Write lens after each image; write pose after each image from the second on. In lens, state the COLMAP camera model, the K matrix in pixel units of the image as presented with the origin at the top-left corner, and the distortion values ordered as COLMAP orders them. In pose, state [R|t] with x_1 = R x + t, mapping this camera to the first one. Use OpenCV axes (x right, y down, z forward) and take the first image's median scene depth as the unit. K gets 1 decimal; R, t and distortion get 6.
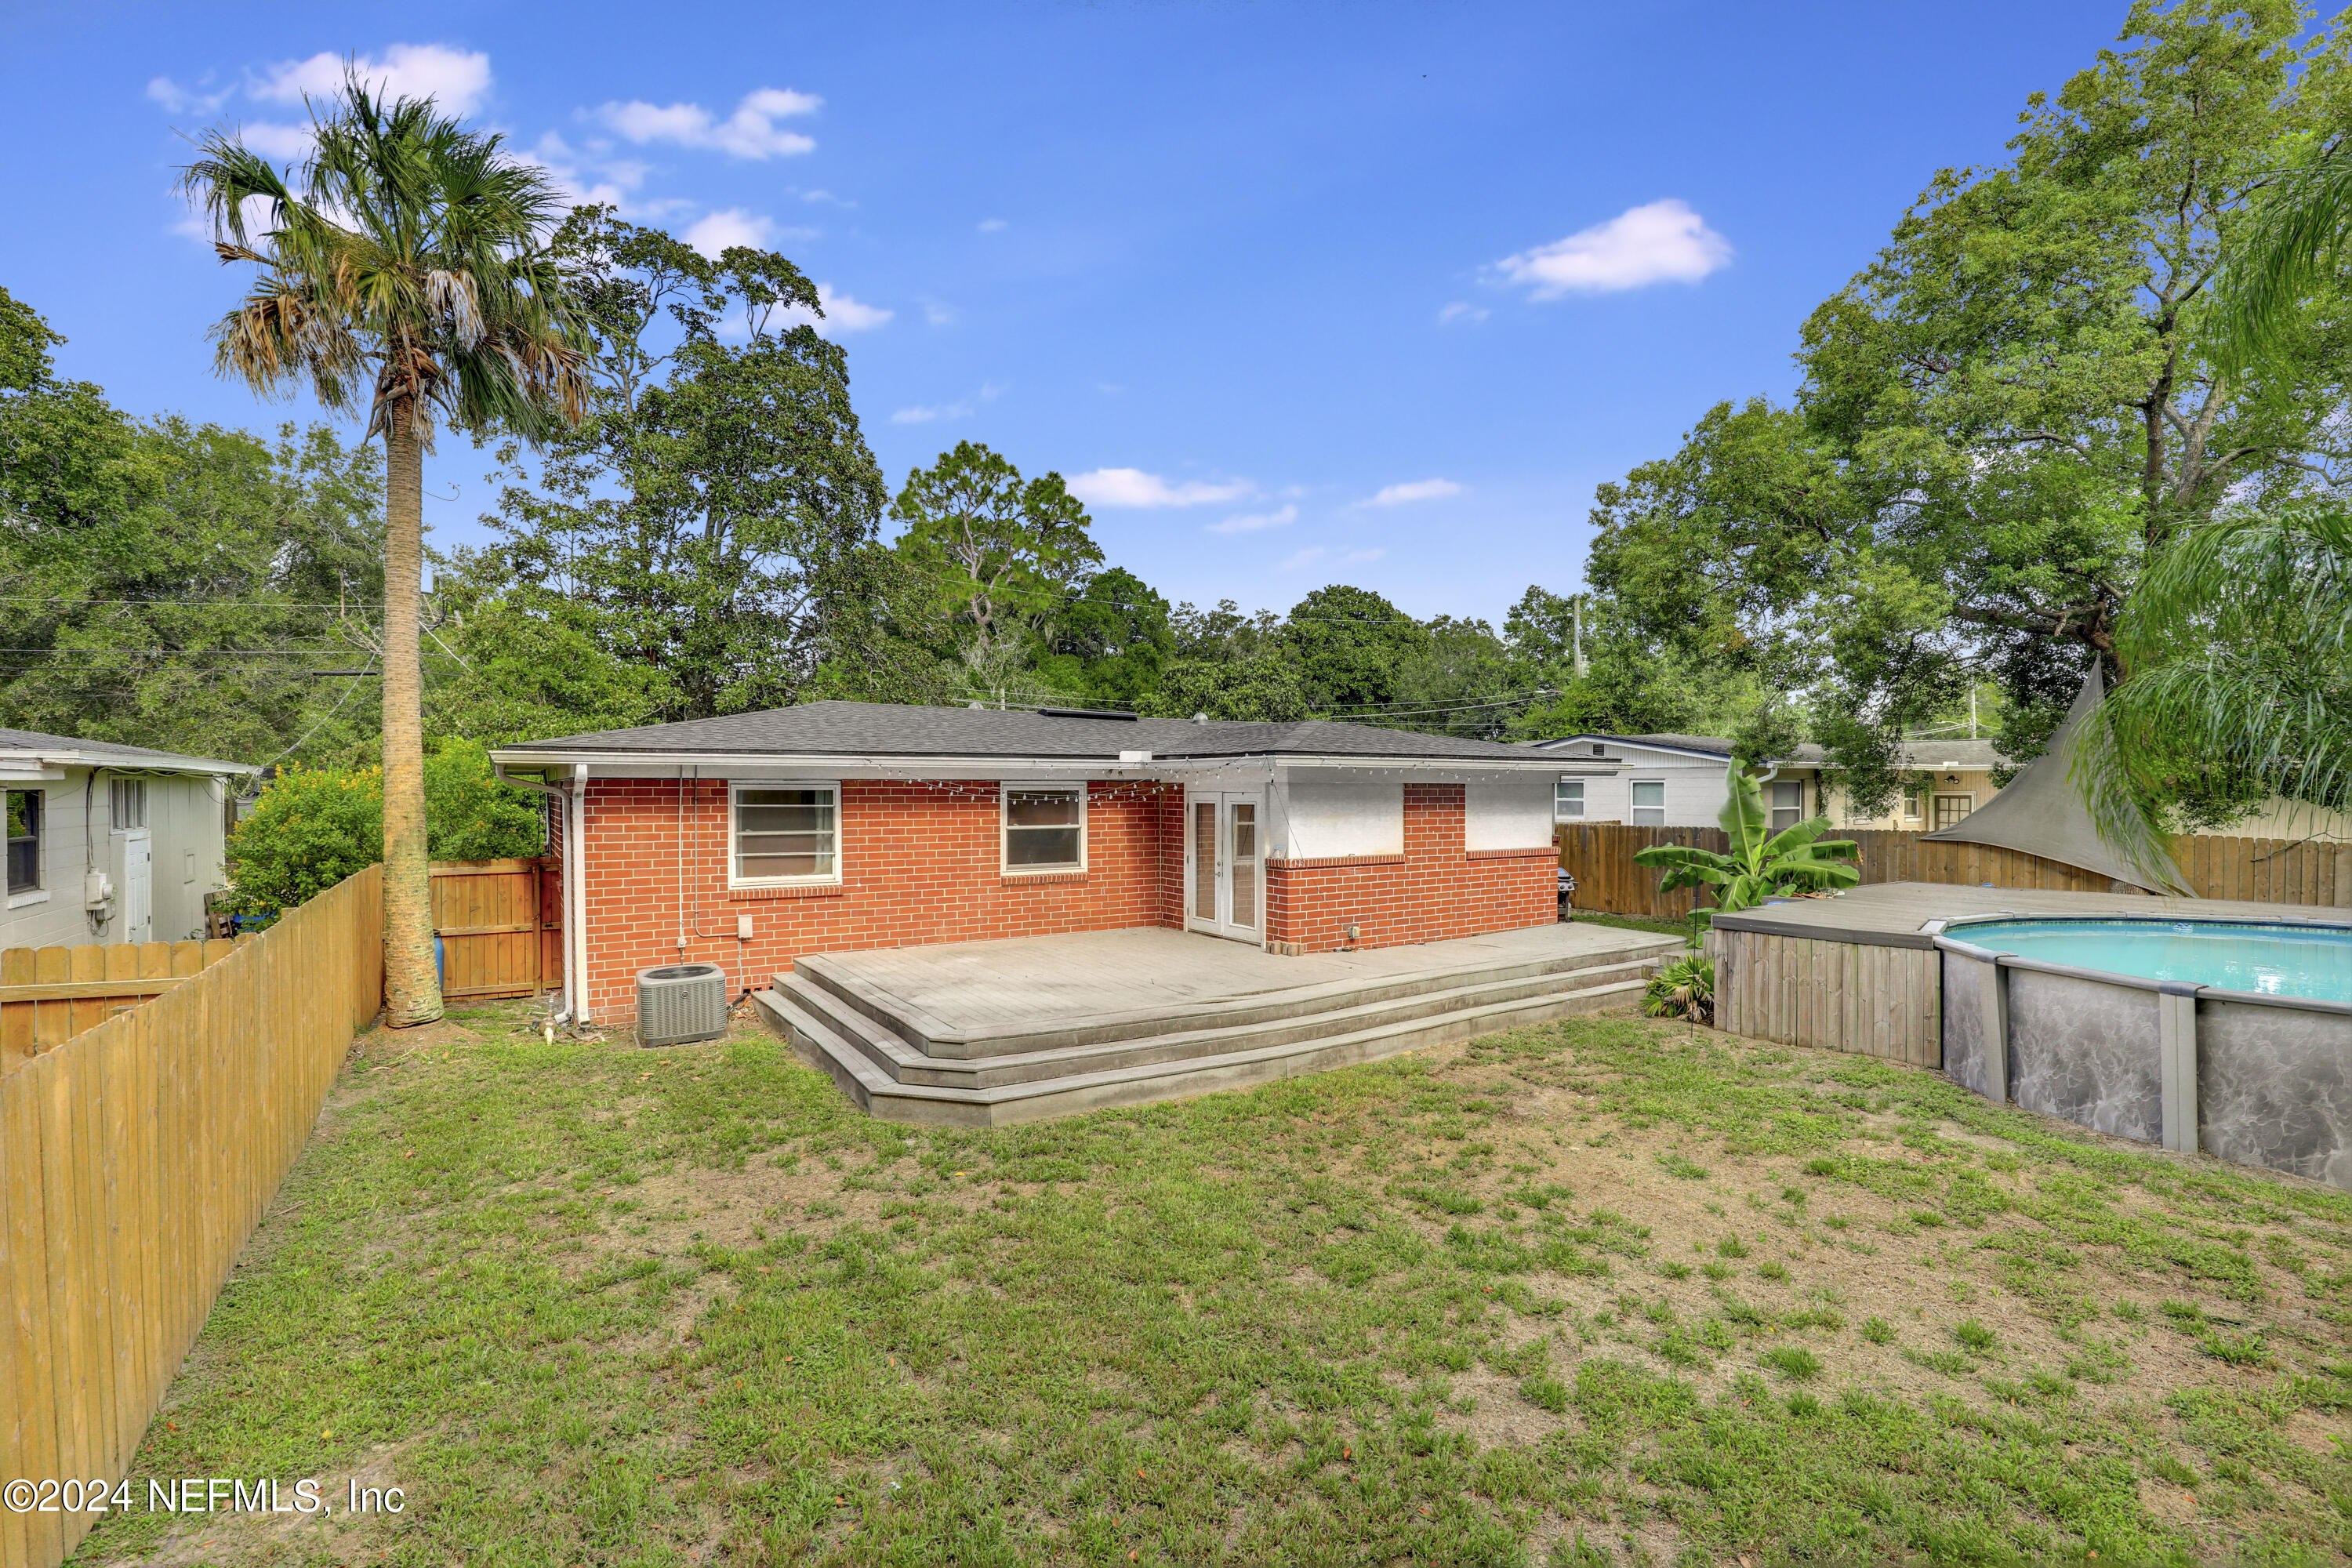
lens RADIAL K [[1117.9, 0, 1189.6], [0, 1117.9, 791.4], [0, 0, 1]] dist [-0.024191, 0.001612]
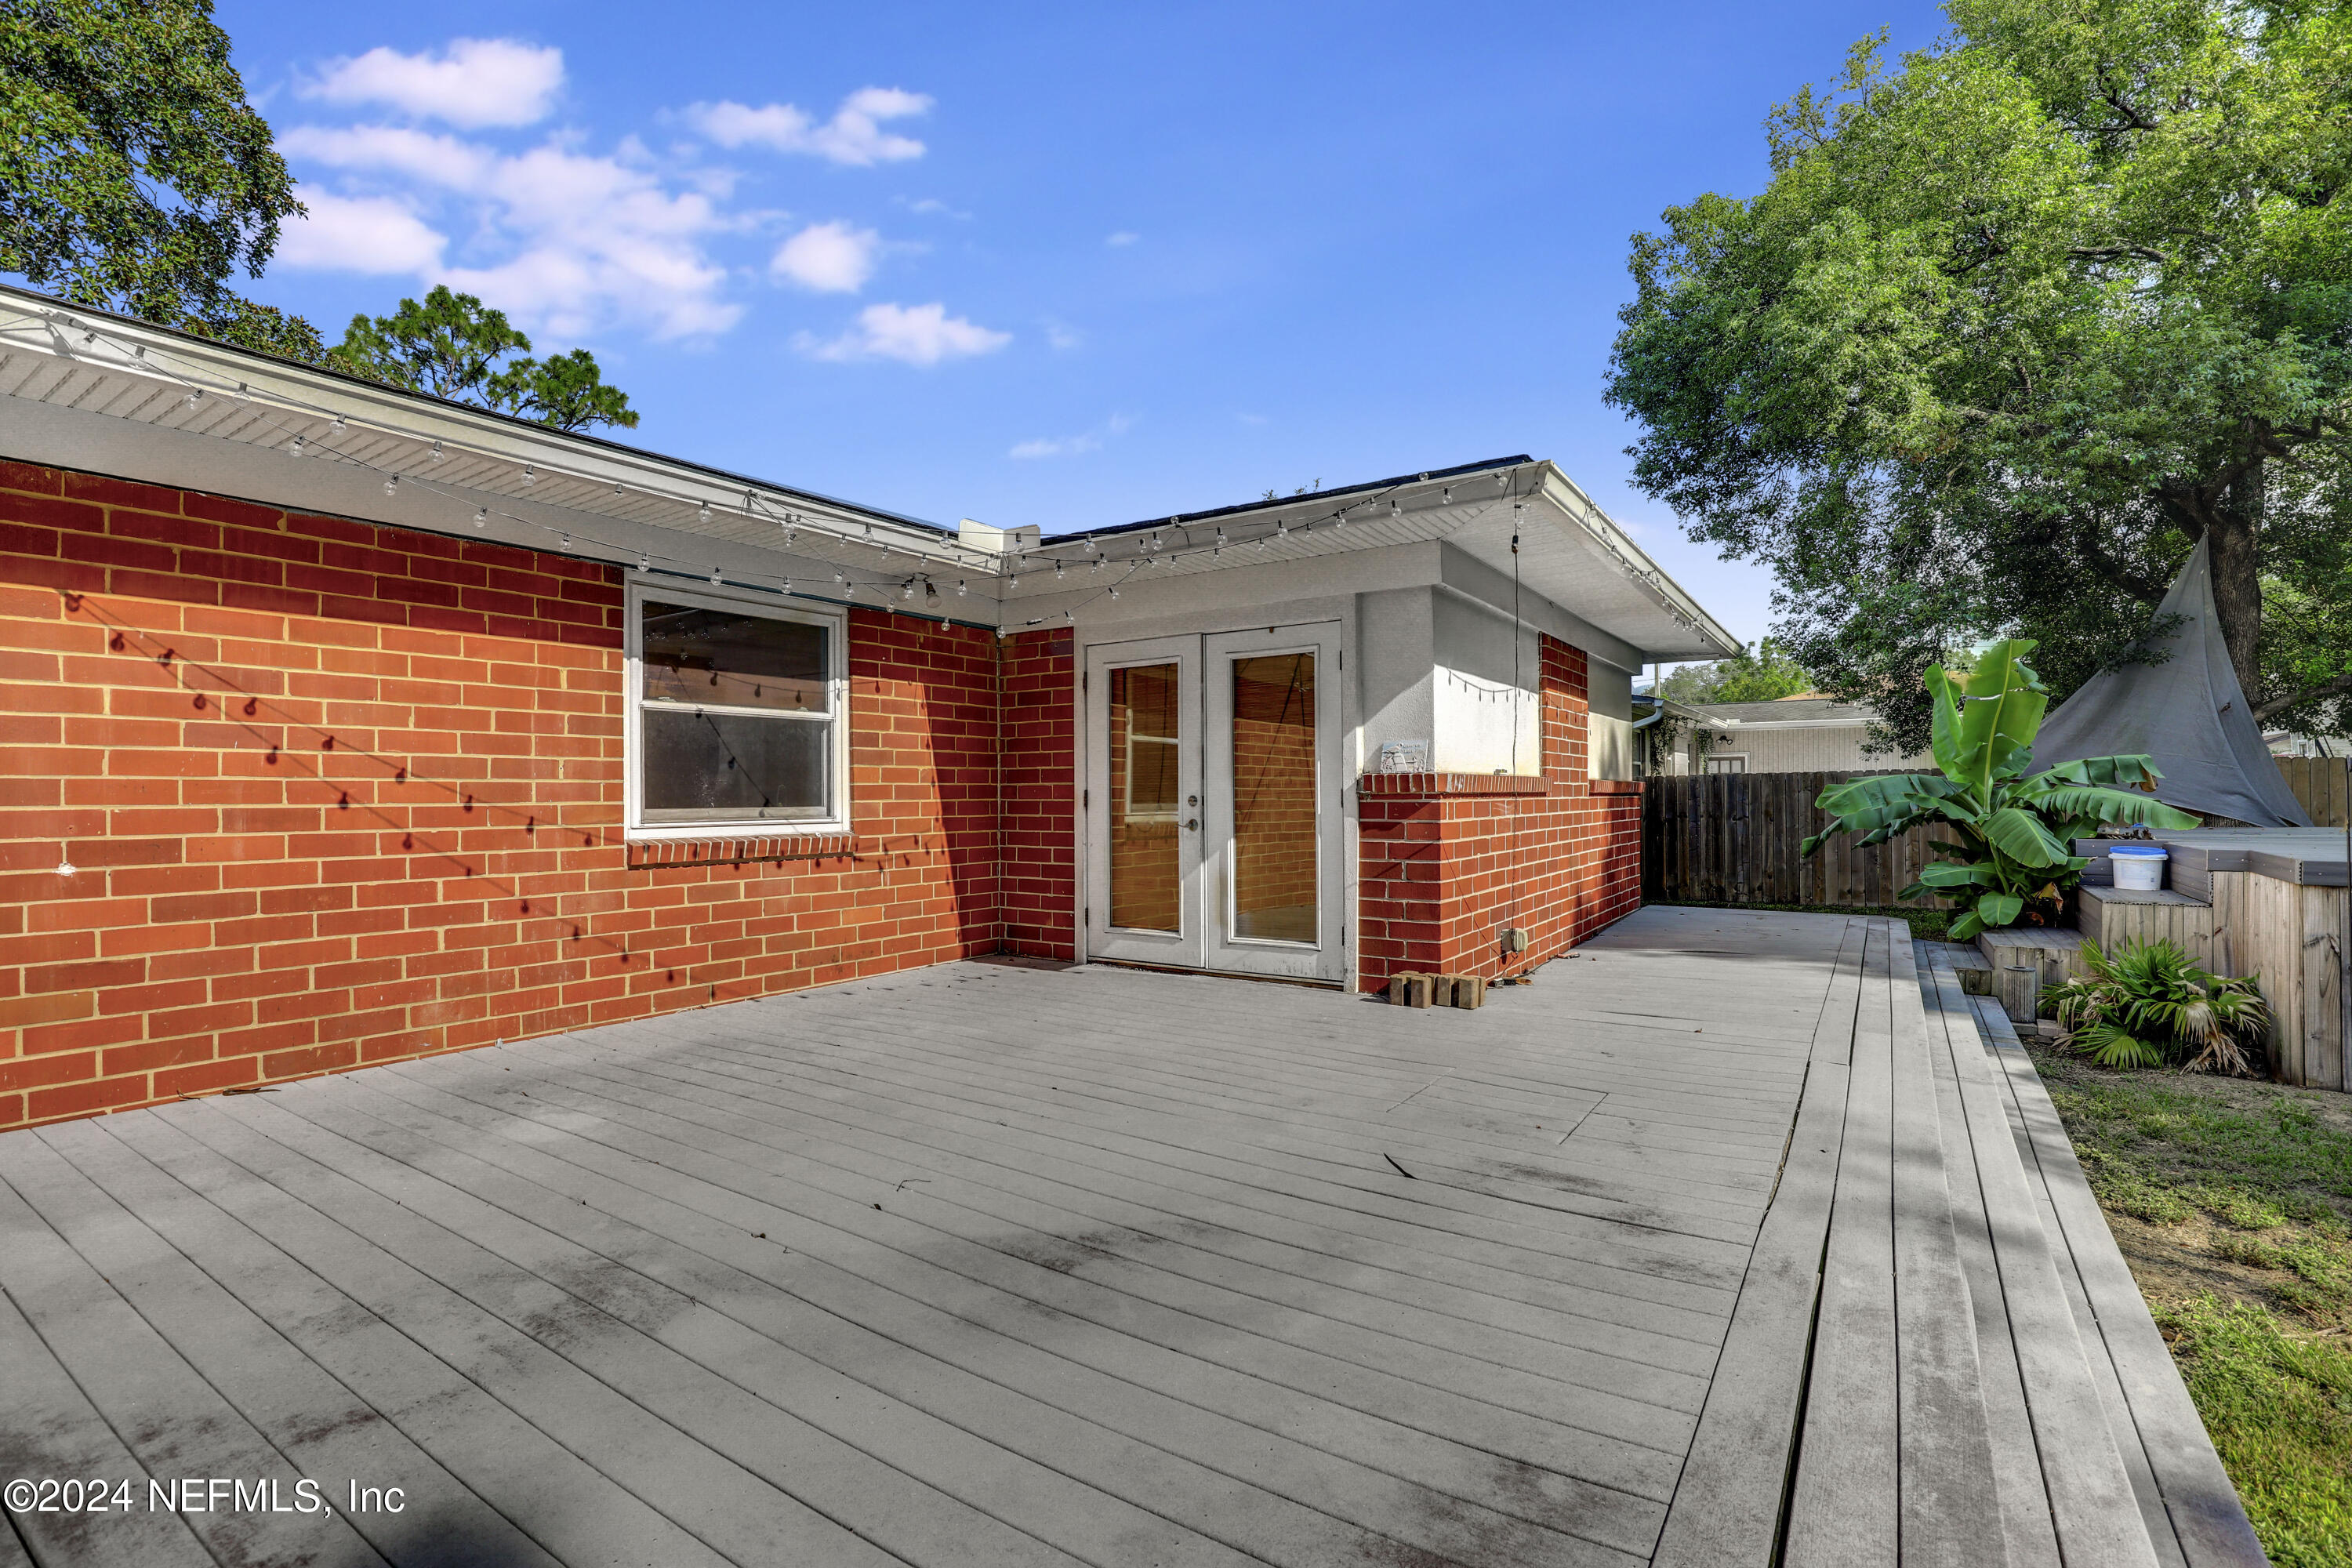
lens RADIAL K [[1117.9, 0, 1189.6], [0, 1117.9, 791.4], [0, 0, 1]] dist [-0.024191, 0.001612]
pose [[0.920551, -0.006114, 0.390575, -0.137349], [0.010149, 0.999914, -0.008267, 0.063106], [-0.390491, 0.011574, 0.920534, 0.590690]]
